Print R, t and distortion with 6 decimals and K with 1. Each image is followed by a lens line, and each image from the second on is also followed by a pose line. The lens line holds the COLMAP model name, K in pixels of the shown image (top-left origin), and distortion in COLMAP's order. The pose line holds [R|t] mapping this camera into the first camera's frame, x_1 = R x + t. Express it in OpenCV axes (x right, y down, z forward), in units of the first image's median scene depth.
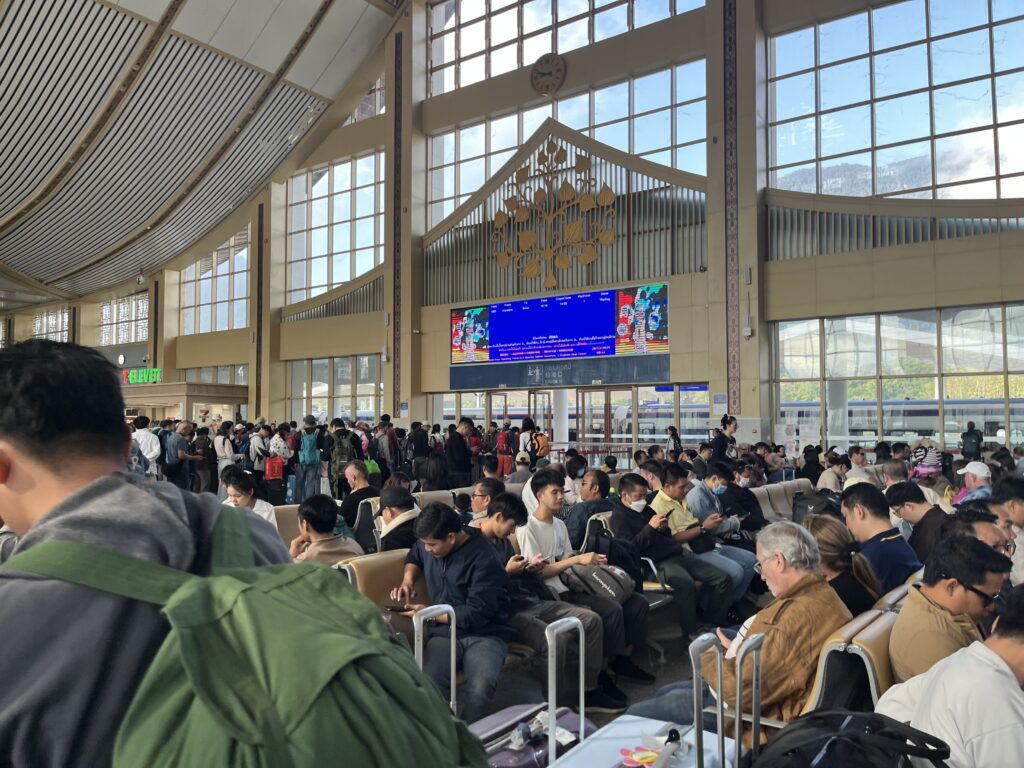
lens RADIAL K [[782.7, 0, 512.0], [0, 782.7, 384.0], [0, 0, 1]] dist [0.004272, 0.000476]
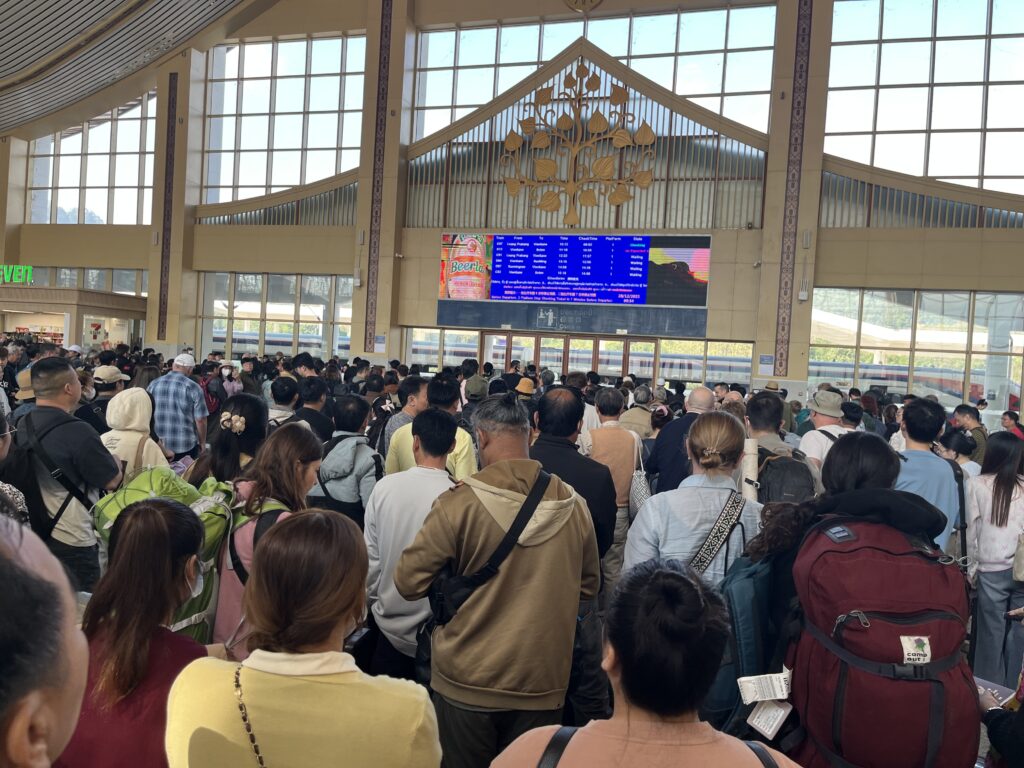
lens RADIAL K [[711.0, 0, 512.0], [0, 711.0, 384.0], [0, 0, 1]] dist [0.011517, 0.004084]
pose [[0.936171, 0.053194, 0.347497, -0.296908], [-0.082080, 0.994239, 0.068932, 0.011675], [-0.341828, -0.093054, 0.935144, 0.214068]]
